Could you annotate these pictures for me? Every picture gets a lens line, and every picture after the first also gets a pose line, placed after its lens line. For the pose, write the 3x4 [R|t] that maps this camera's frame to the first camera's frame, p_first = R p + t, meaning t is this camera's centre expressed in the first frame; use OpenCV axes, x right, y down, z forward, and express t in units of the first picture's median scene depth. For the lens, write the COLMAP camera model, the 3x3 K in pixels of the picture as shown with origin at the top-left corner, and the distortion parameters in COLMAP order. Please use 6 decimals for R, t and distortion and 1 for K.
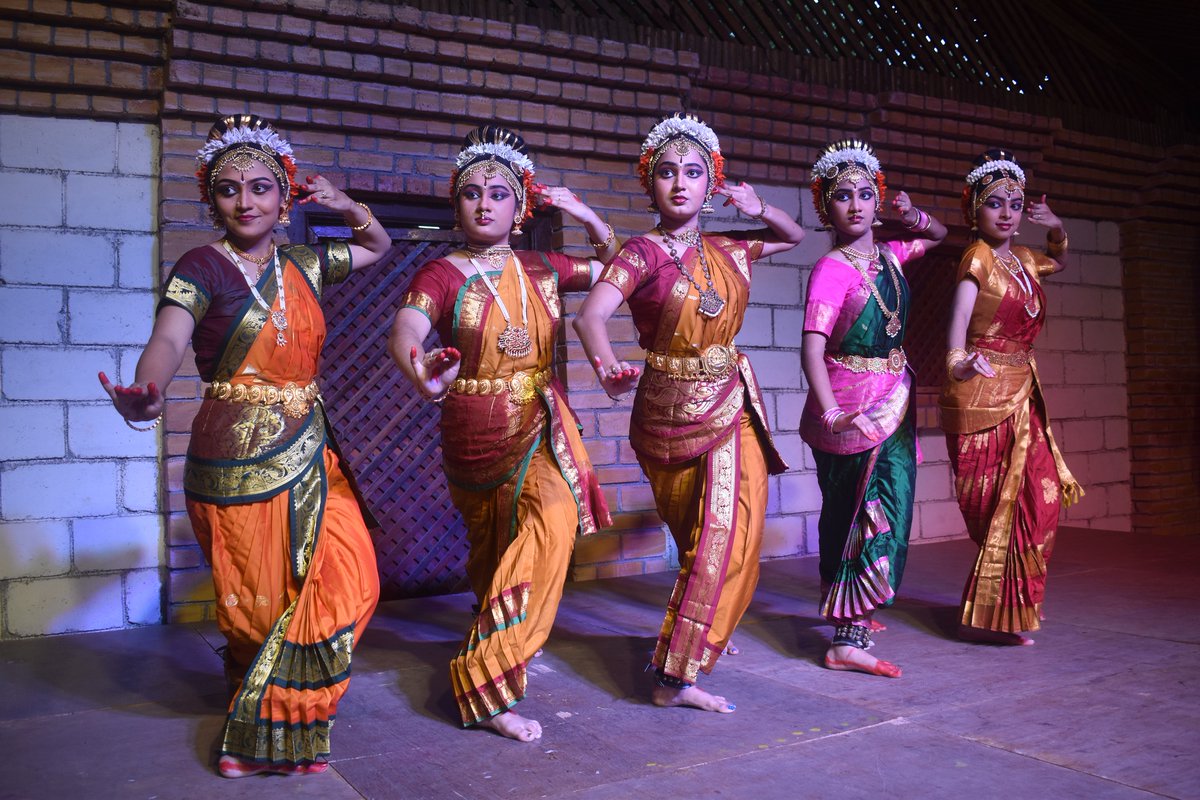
lens RADIAL K [[1098.9, 0, 600.0], [0, 1098.9, 400.0], [0, 0, 1]] dist [-0.082307, 0.010388]
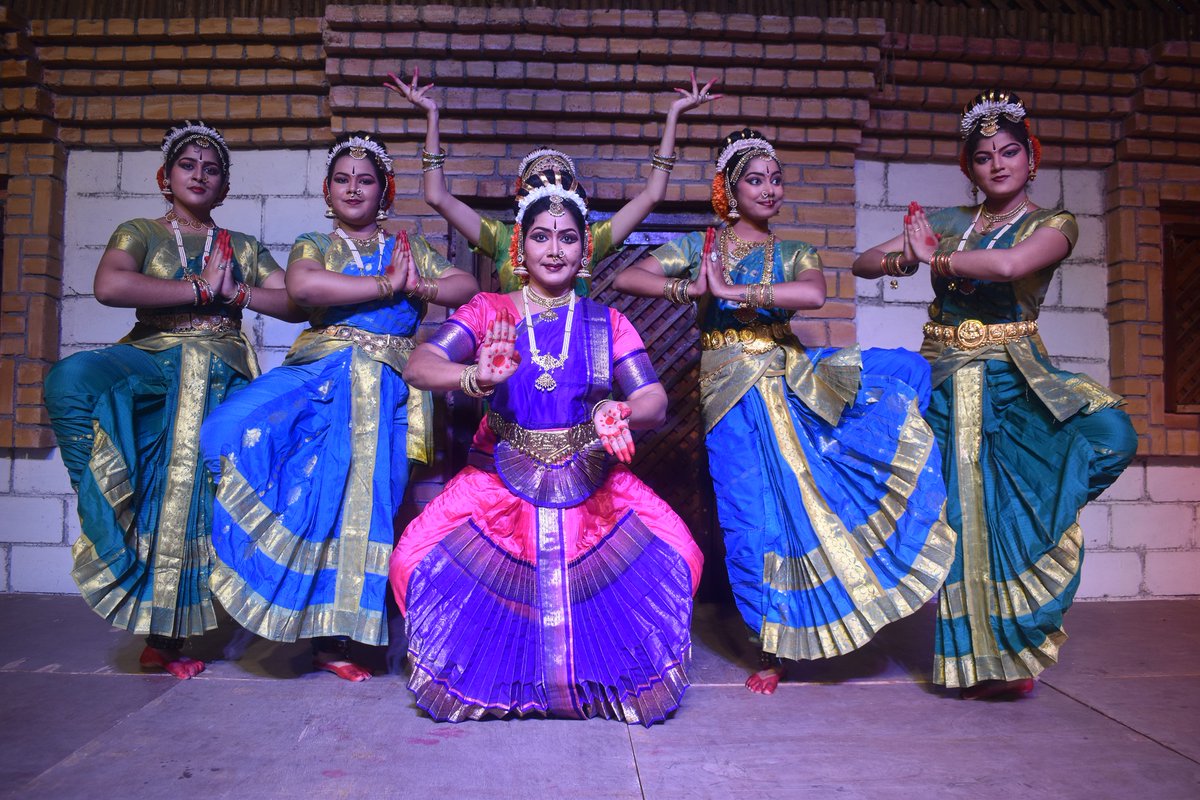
lens RADIAL K [[951.5, 0, 600.0], [0, 951.5, 400.0], [0, 0, 1]] dist [-0.097376, 0.016939]
pose [[0.888161, 0.022079, -0.459002, 0.255893], [-0.028009, 0.999589, -0.006114, 0.001099], [0.458678, 0.018287, 0.888414, 0.251789]]
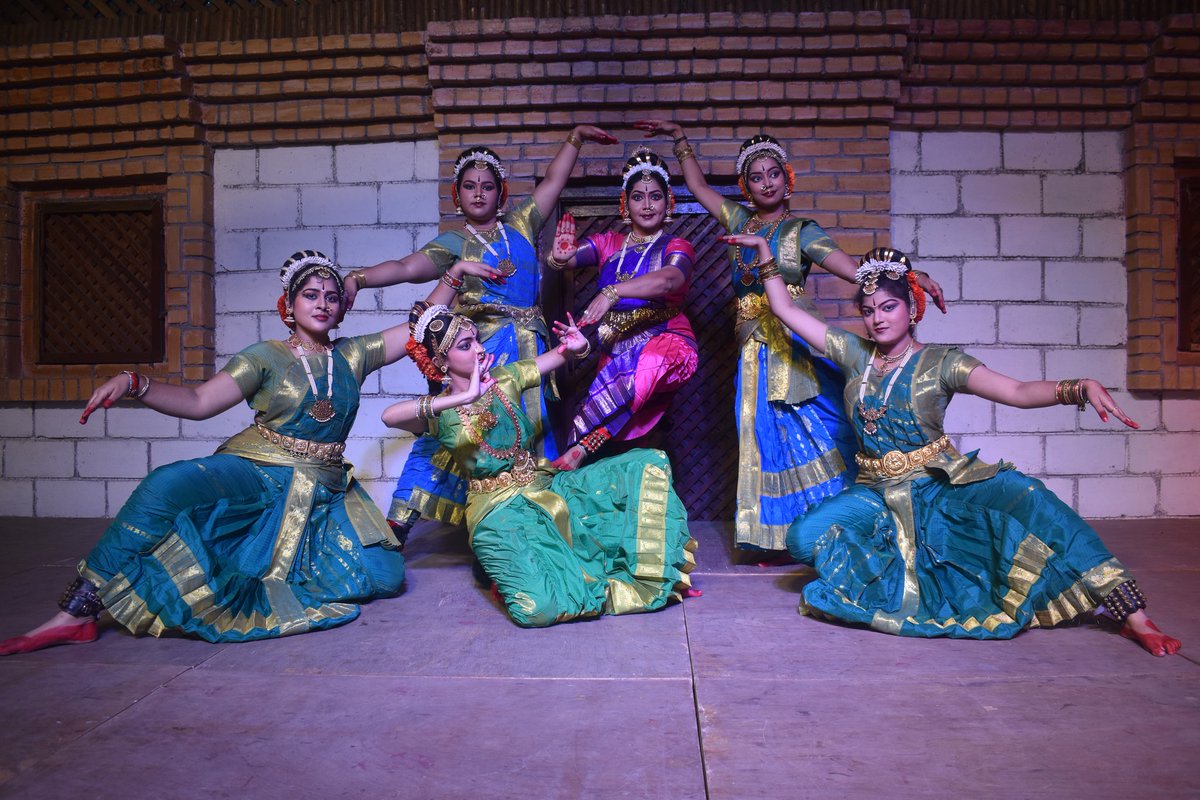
lens RADIAL K [[971.6, 0, 600.0], [0, 971.6, 400.0], [0, 0, 1]] dist [-0.097818, 0.020090]
pose [[0.842040, 0.032383, -0.538442, 0.357197], [-0.006058, 0.998701, 0.050591, -0.002061], [0.539381, -0.039338, 0.841142, 0.108060]]
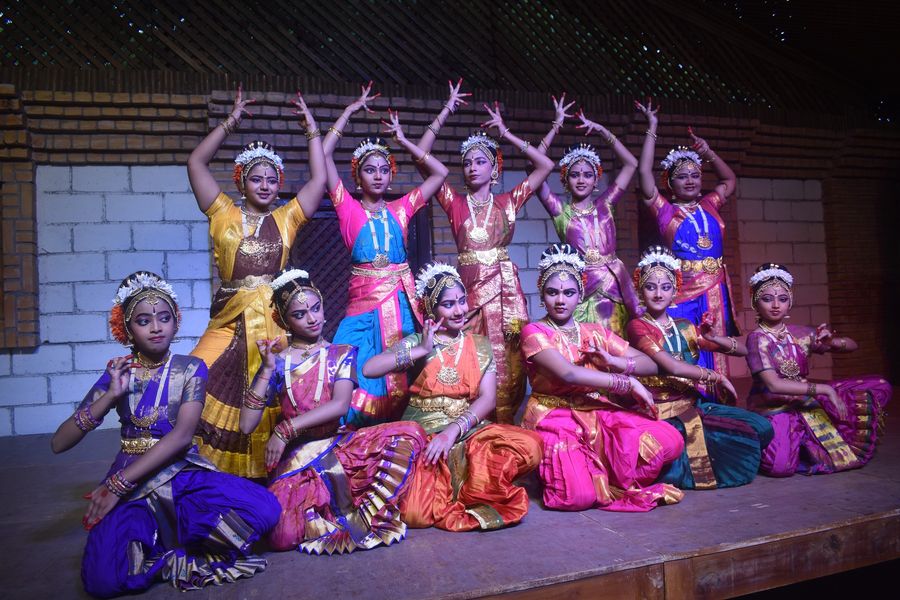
lens RADIAL K [[703.1, 0, 450.0], [0, 703.1, 300.0], [0, 0, 1]] dist [-0.097282, 0.016415]
pose [[0.978491, -0.019604, -0.205355, 0.247575], [0.020301, 0.999793, 0.001284, -0.005340], [0.205288, -0.005425, 0.978687, -0.123829]]
